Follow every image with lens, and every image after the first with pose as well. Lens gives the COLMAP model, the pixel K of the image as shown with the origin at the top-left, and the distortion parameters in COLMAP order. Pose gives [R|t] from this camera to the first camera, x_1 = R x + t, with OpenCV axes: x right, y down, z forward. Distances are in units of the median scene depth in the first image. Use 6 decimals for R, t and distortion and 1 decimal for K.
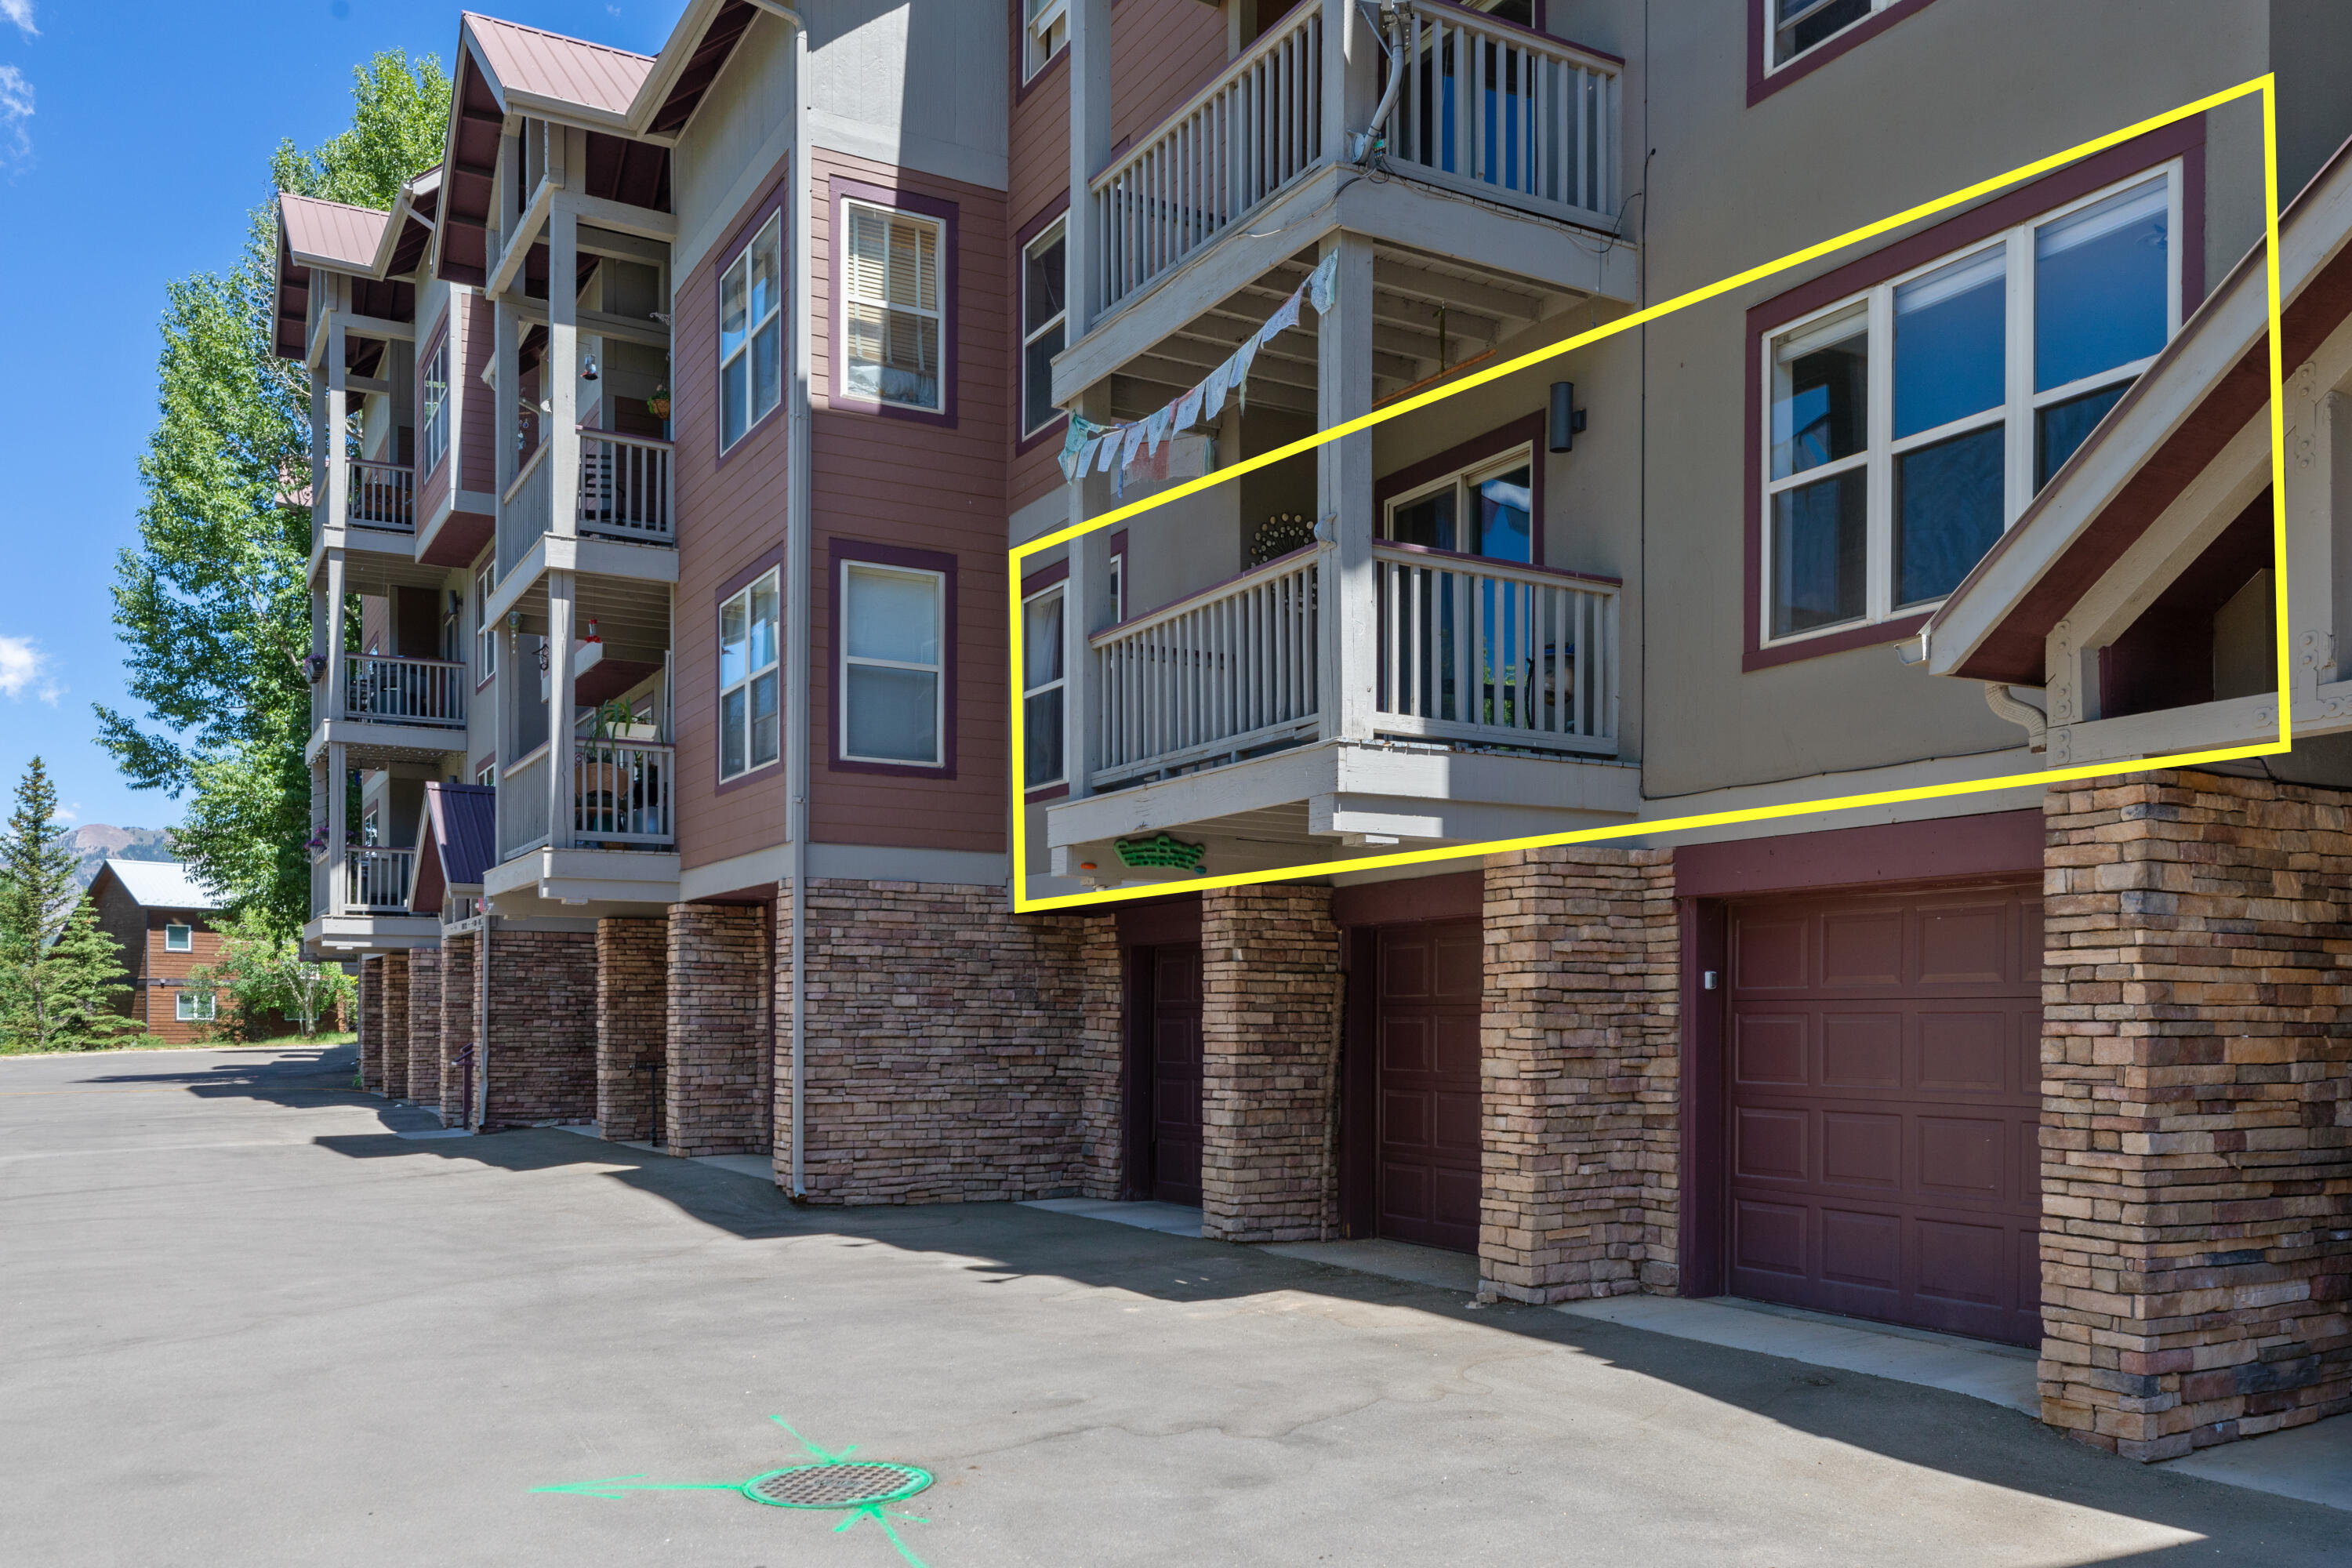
lens RADIAL K [[1881.3, 0, 1176.0], [0, 1881.3, 784.0], [0, 0, 1]] dist [-0.000529, 0.000925]
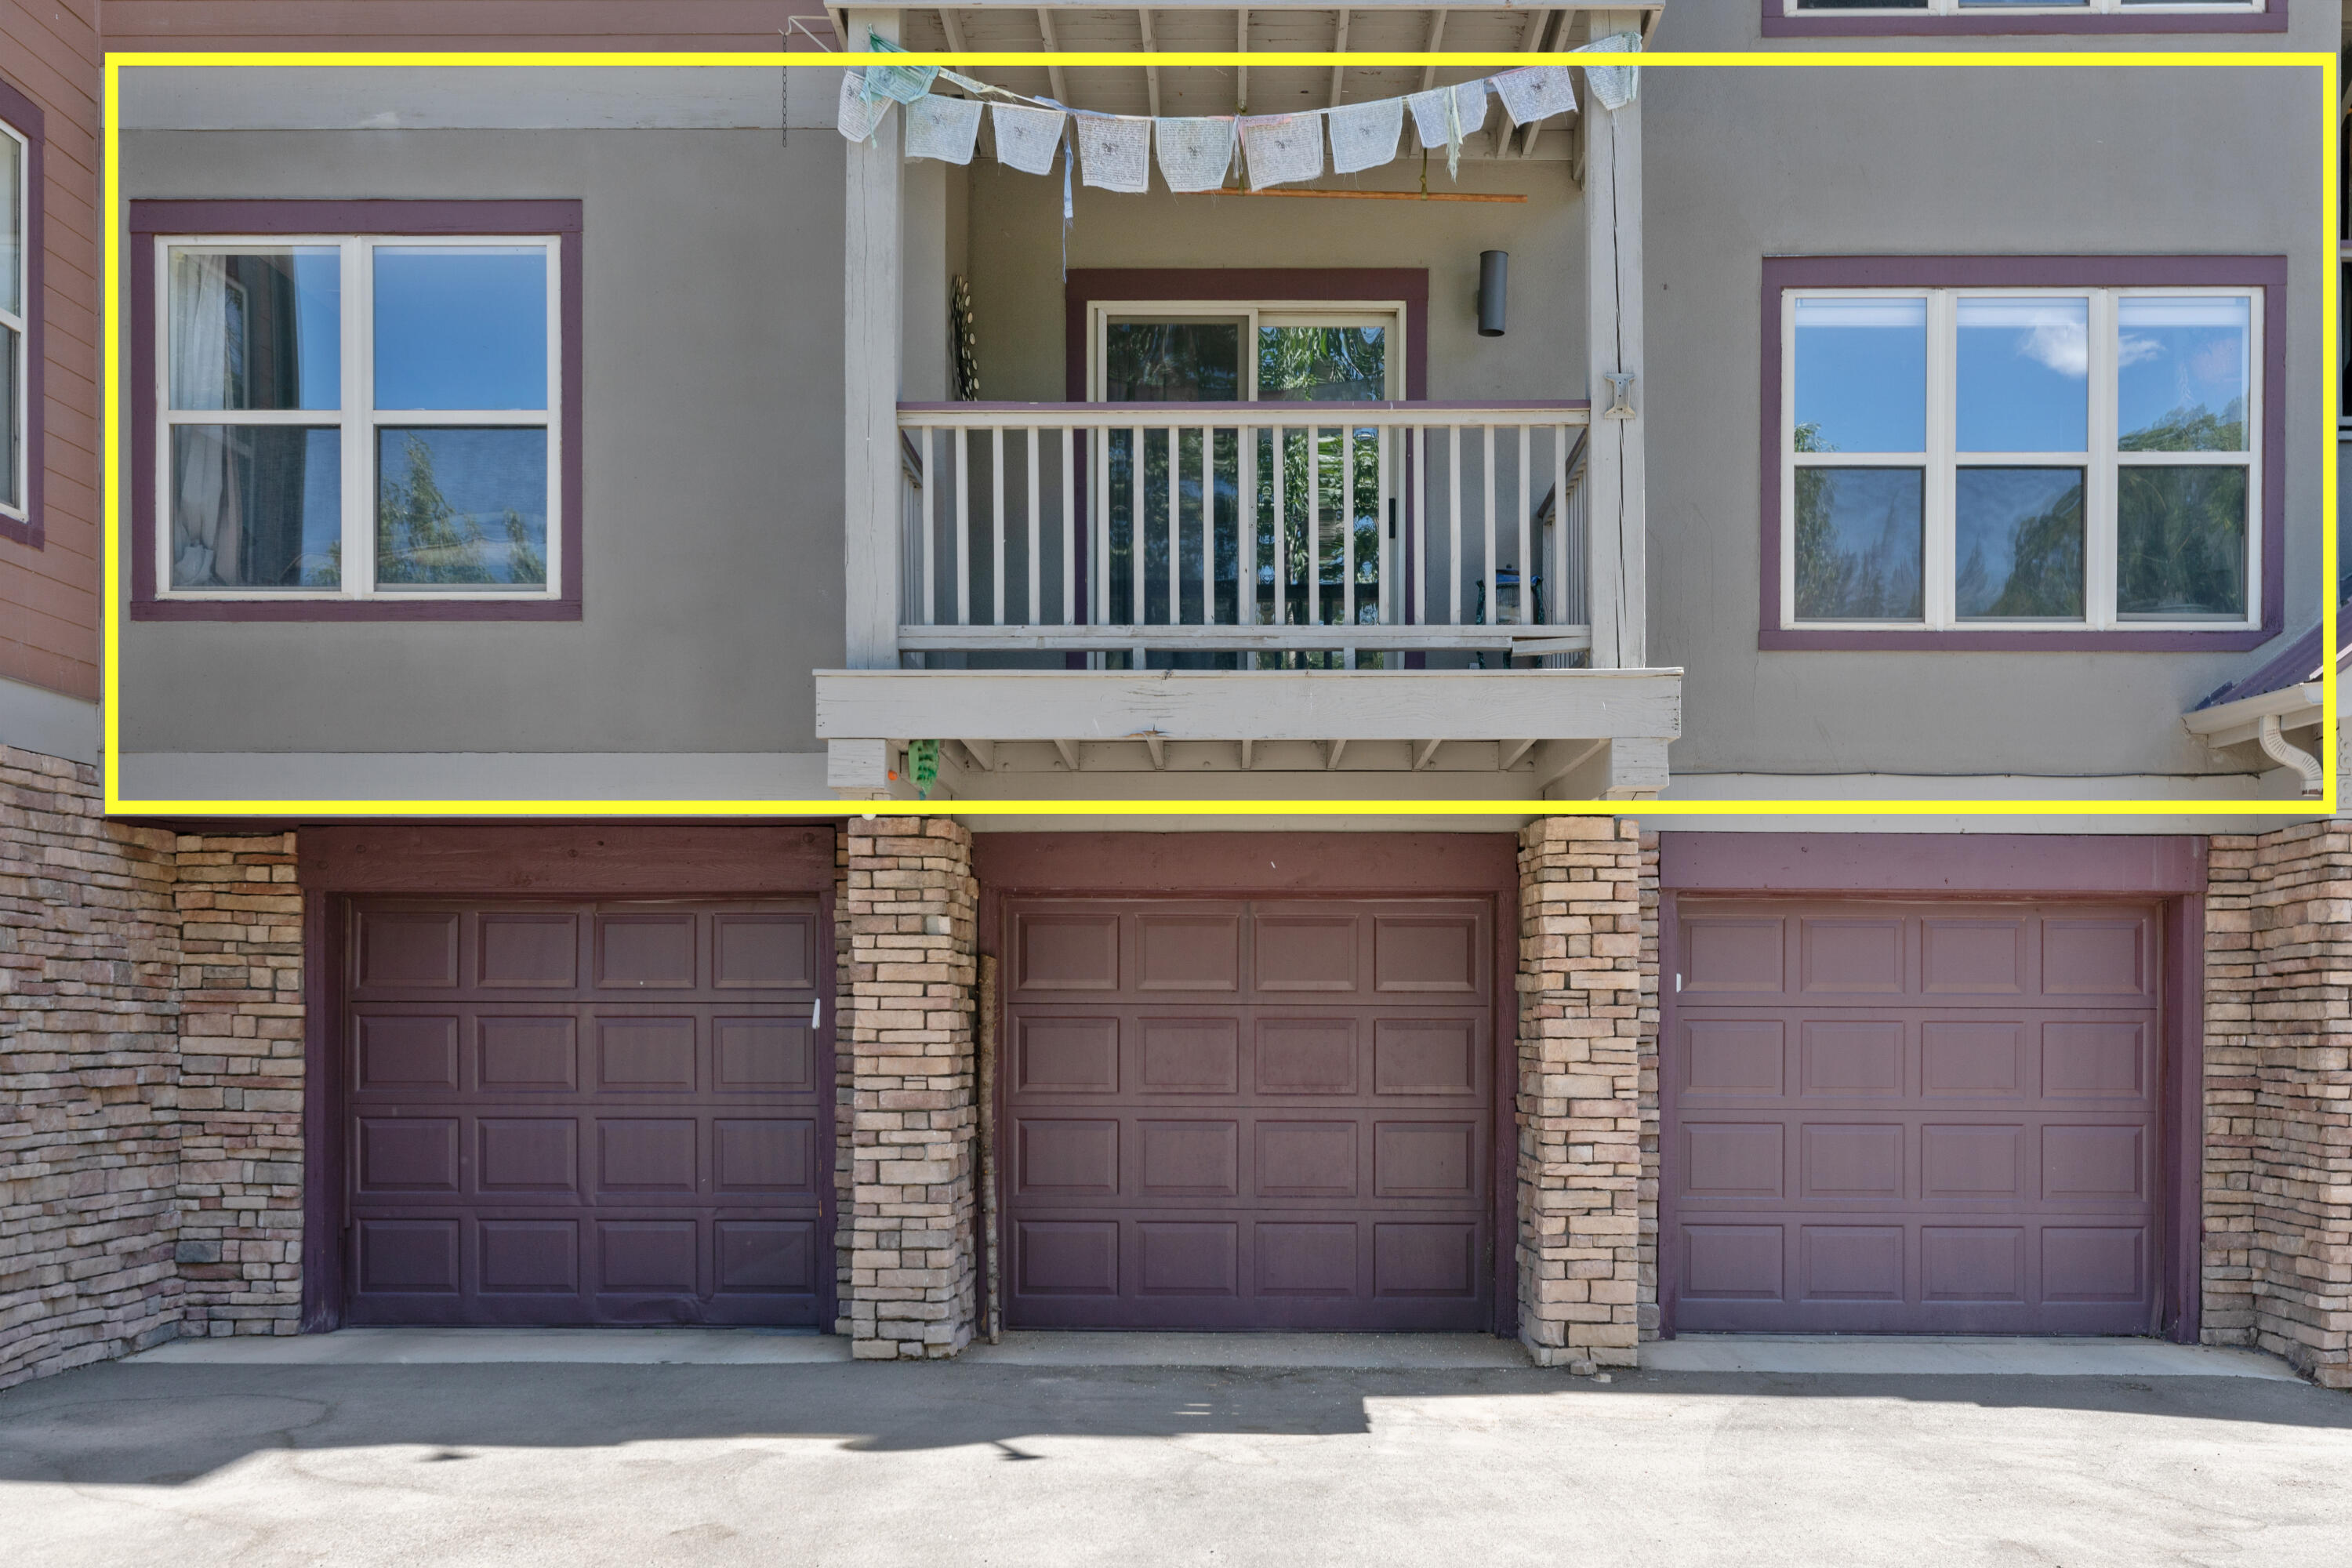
lens RADIAL K [[2321.9, 0, 1176.0], [0, 2321.9, 784.0], [0, 0, 1]] dist [0.006706, 0.002921]
pose [[0.500569, 0.088438, 0.861167, -0.779798], [-0.113403, 0.992895, -0.036048, 0.075474], [-0.858237, -0.079614, 0.507042, 0.637779]]
